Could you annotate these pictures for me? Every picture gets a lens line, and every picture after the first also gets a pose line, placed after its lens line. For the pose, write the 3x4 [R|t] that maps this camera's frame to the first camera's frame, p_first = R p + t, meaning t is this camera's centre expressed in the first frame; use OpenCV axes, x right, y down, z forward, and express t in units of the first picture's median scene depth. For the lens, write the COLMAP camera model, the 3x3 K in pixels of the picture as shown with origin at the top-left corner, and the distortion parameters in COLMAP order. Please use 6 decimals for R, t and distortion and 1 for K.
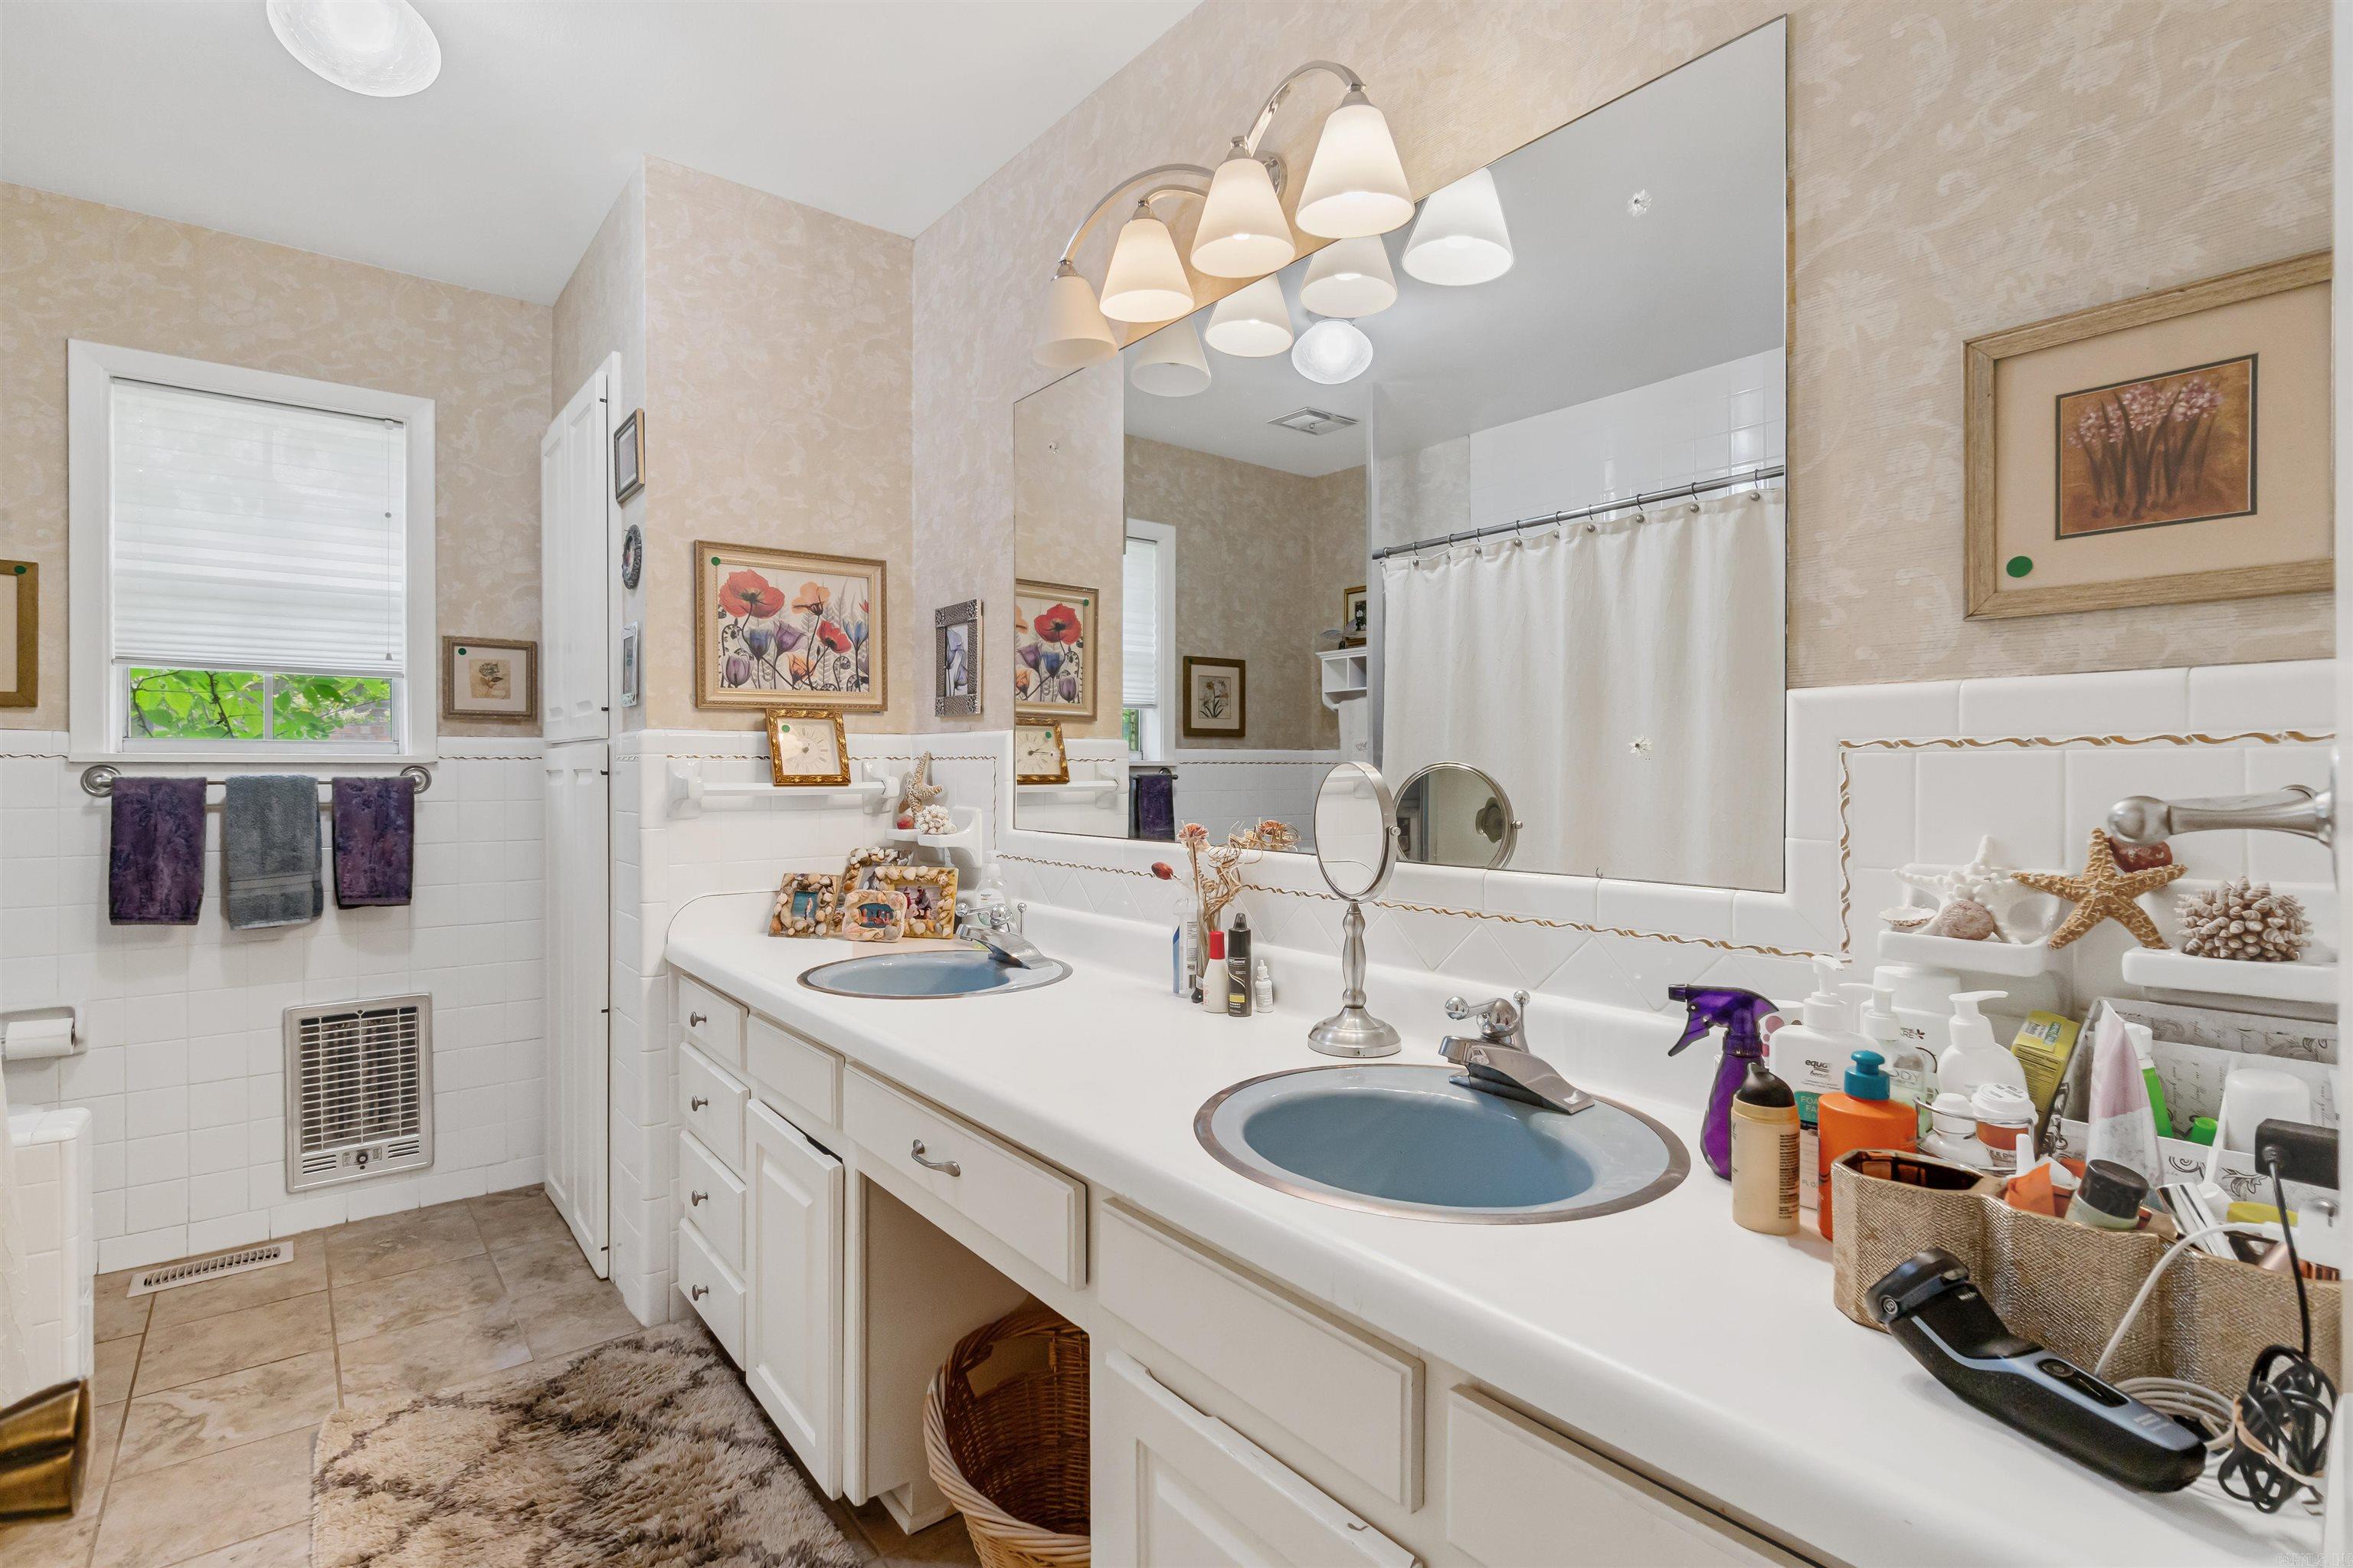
lens RADIAL K [[1102.4, 0, 1172.9], [0, 1102.4, 779.7], [0, 0, 1]] dist [-0.005071, -0.000558]
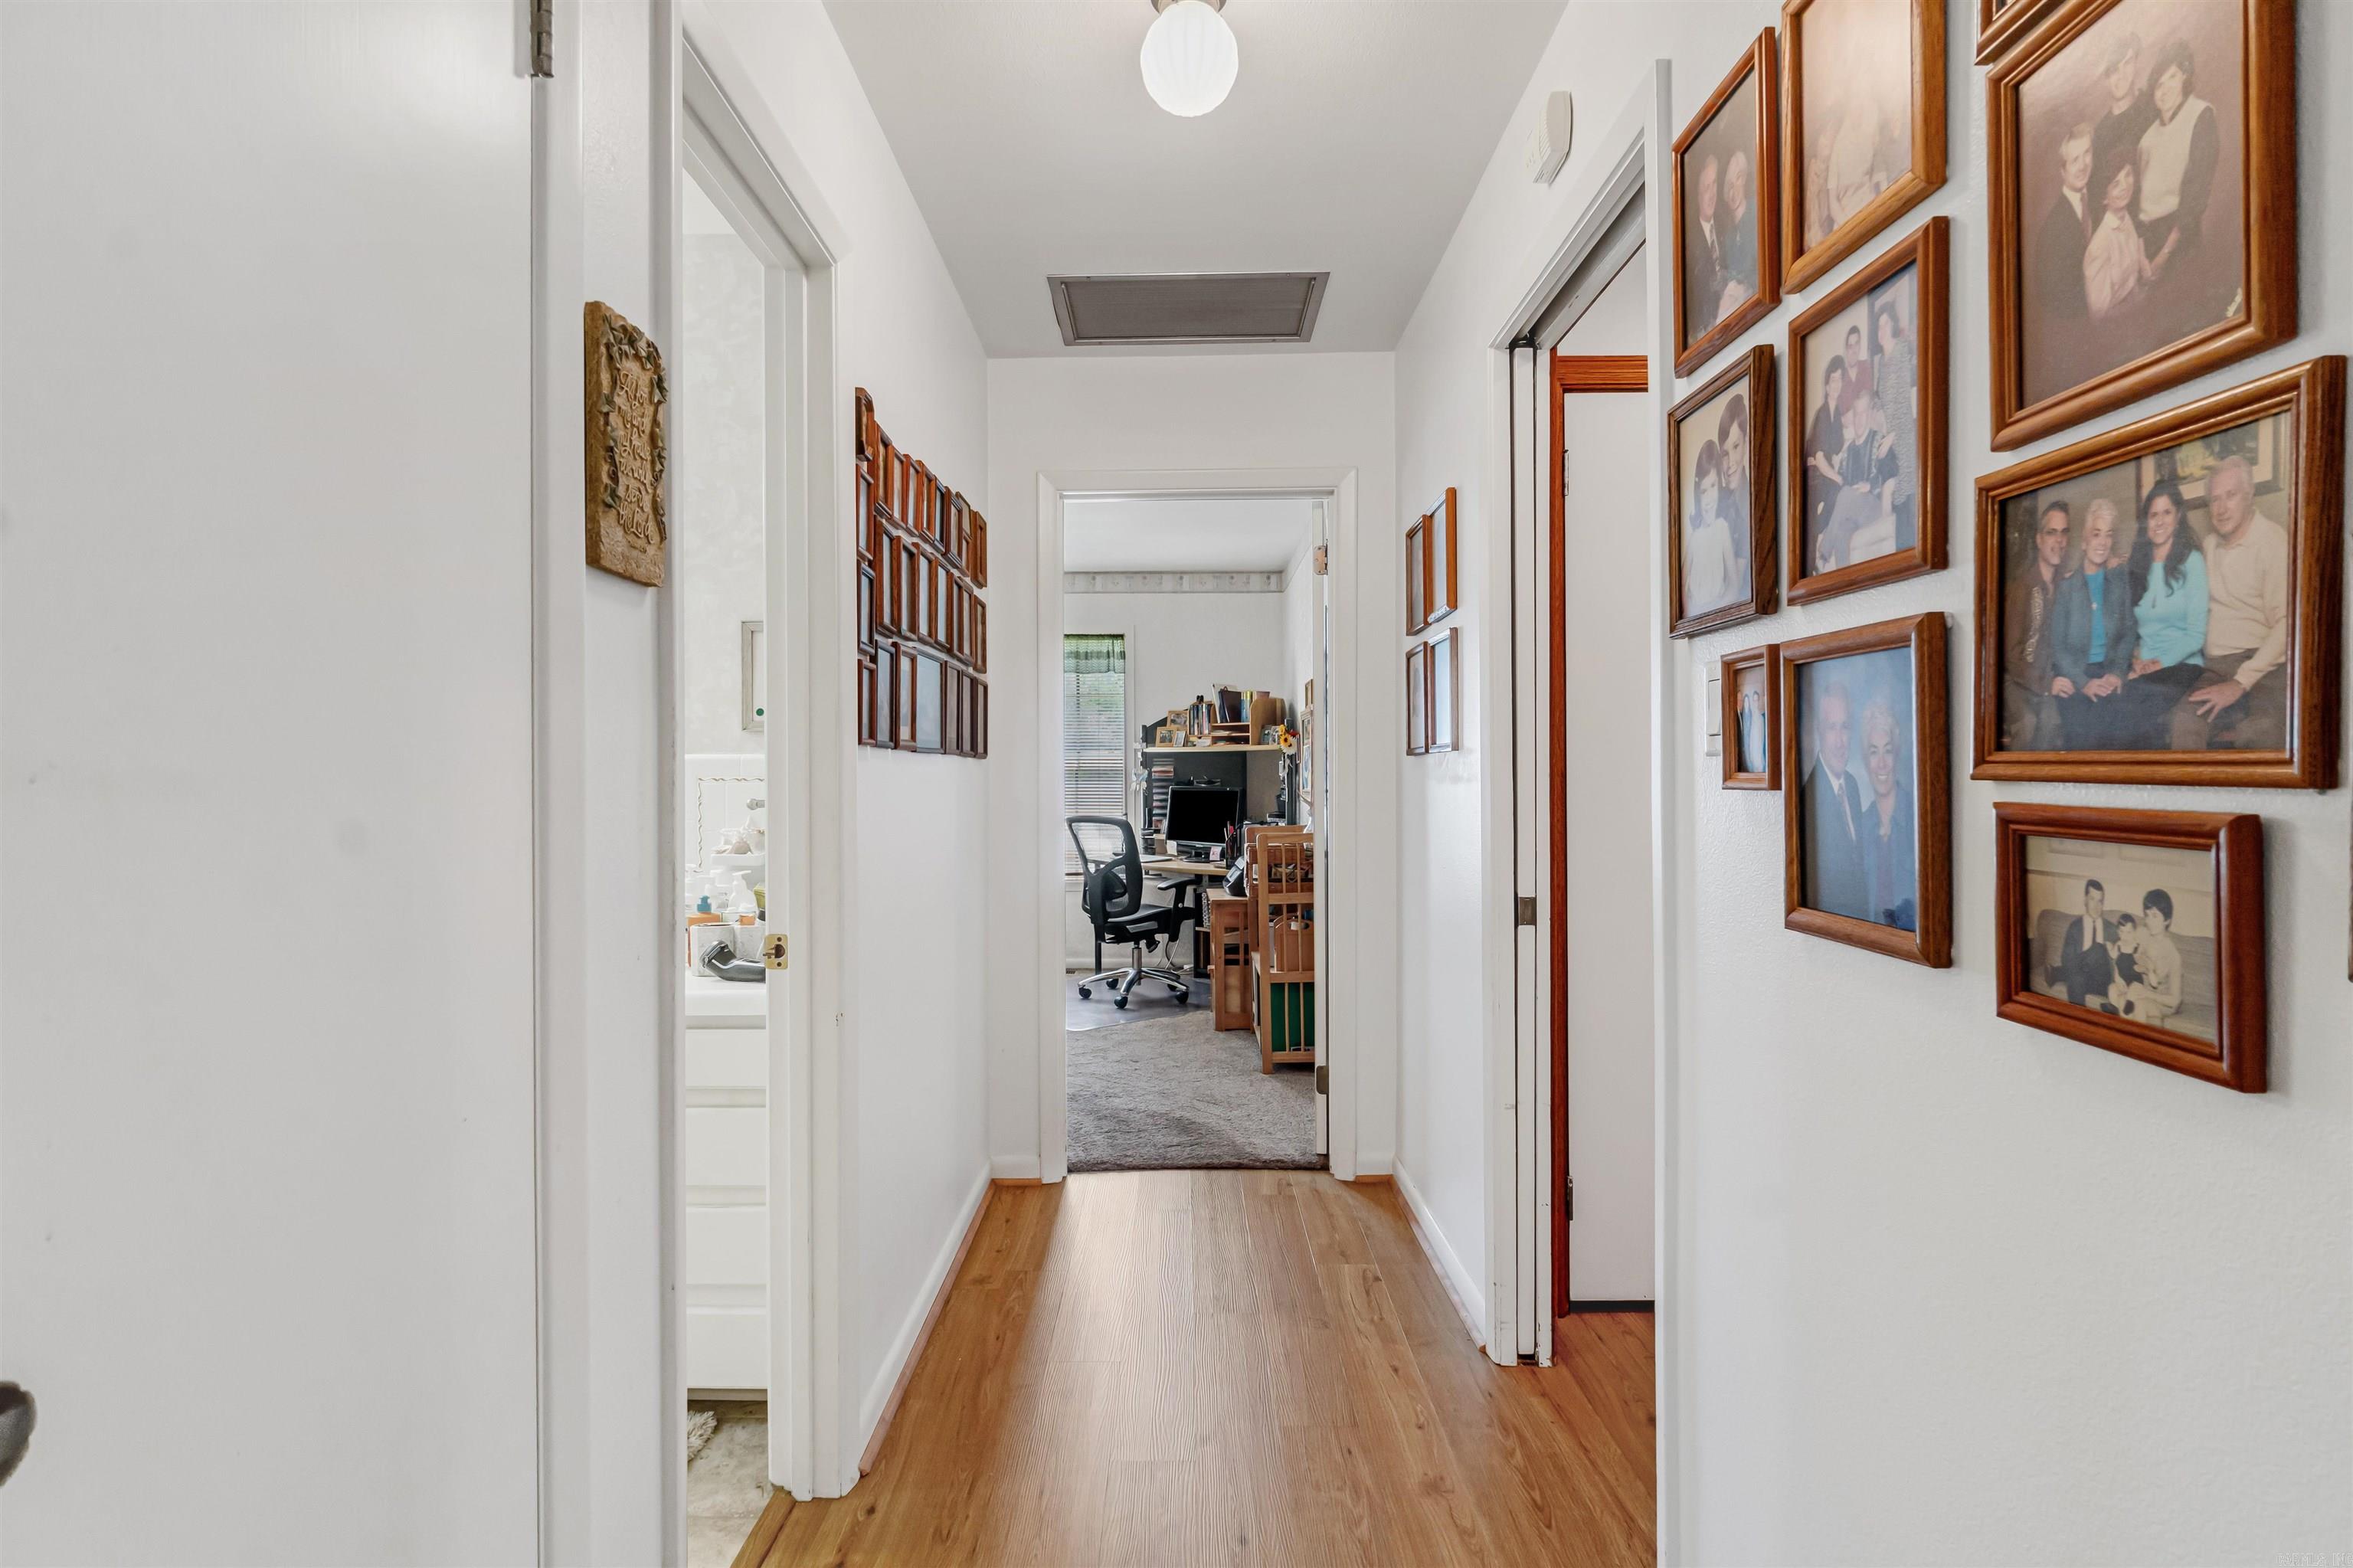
lens RADIAL K [[1230.7, 0, 1176.4], [0, 1230.7, 776.7], [0, 0, 1]] dist [-0.001762, 0.000635]
pose [[0.635527, 0.000856, 0.772078, -0.570913], [0.007071, 0.999951, -0.006929, -0.008649], [-0.772046, 0.009863, 0.635490, -1.077718]]
